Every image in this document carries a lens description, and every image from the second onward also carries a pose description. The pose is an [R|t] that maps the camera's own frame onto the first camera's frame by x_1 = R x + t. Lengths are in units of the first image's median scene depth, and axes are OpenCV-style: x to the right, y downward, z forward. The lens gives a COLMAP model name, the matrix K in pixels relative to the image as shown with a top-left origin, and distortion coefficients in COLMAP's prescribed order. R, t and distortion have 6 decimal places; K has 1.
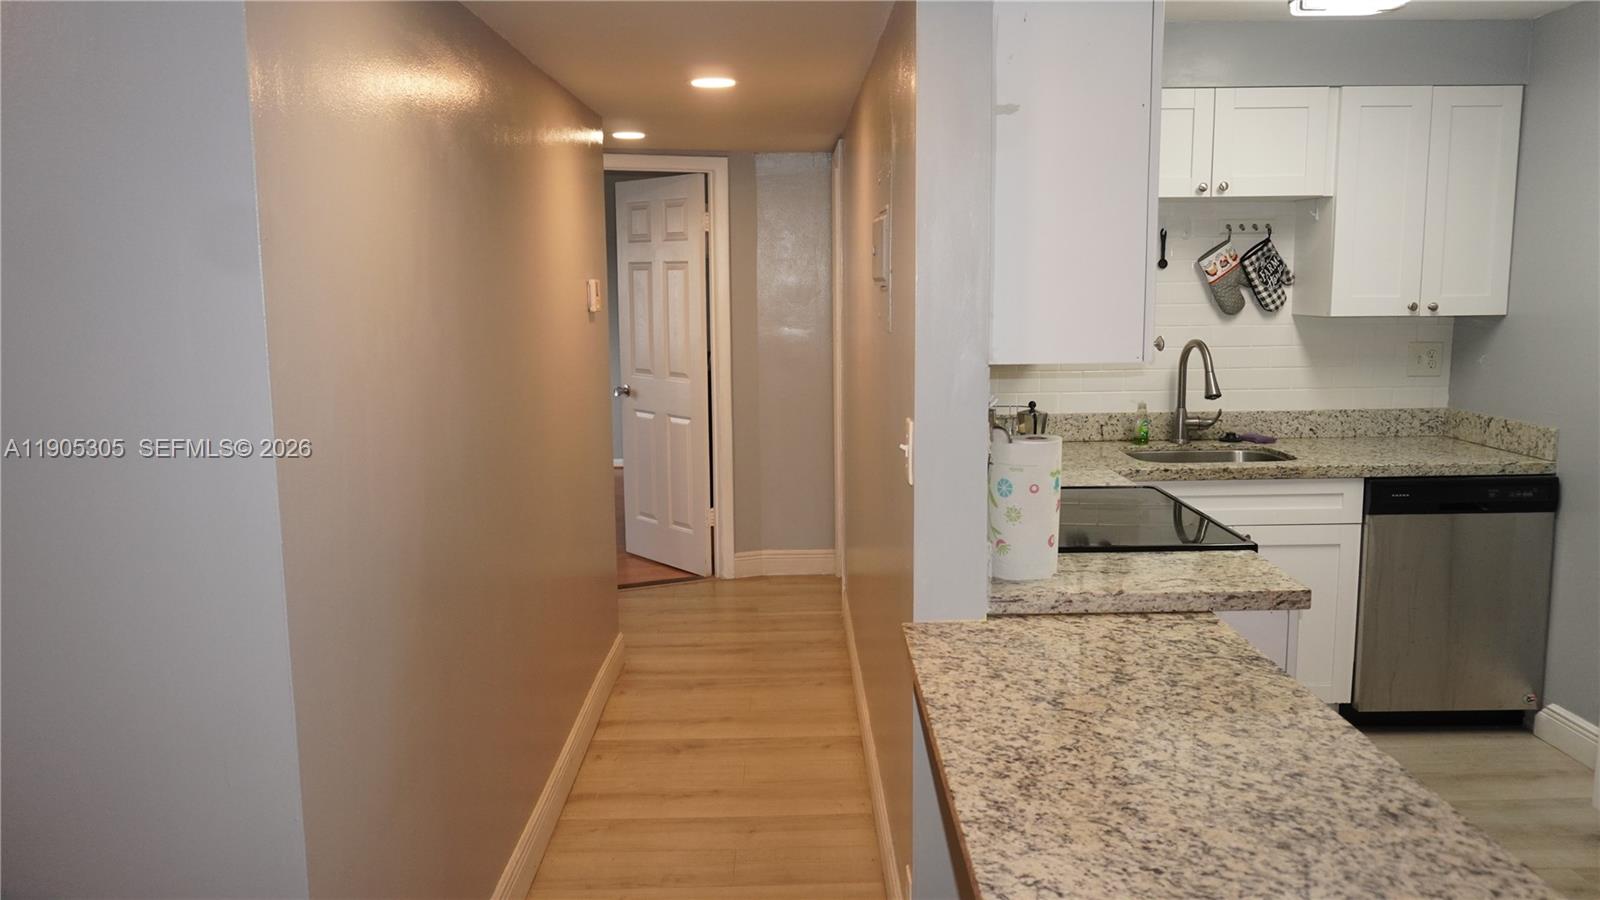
lens RADIAL K [[1113.0, 0, 800.0], [0, 1113.0, 450.0], [0, 0, 1]] dist [-0.066857, 0.038565]
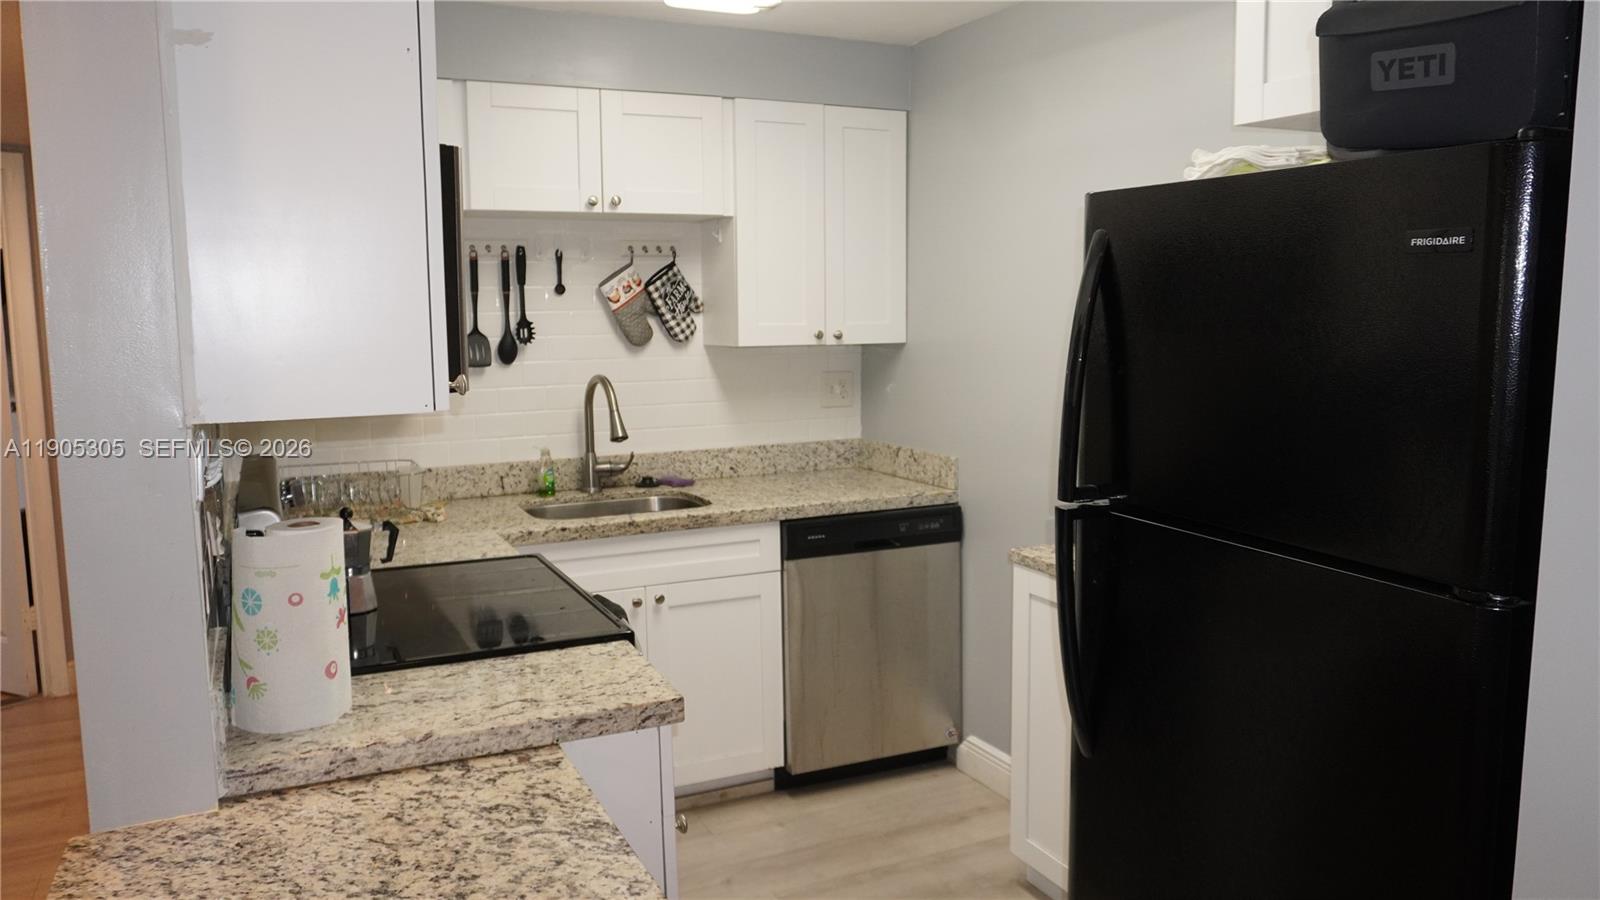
lens RADIAL K [[1113.0, 0, 800.0], [0, 1113.0, 450.0], [0, 0, 1]] dist [-0.066857, 0.038565]
pose [[0.896210, -0.047889, 0.441037, 0.120850], [0.061869, 0.997933, -0.017363, -0.016434], [-0.439294, 0.042848, 0.897321, 0.152184]]
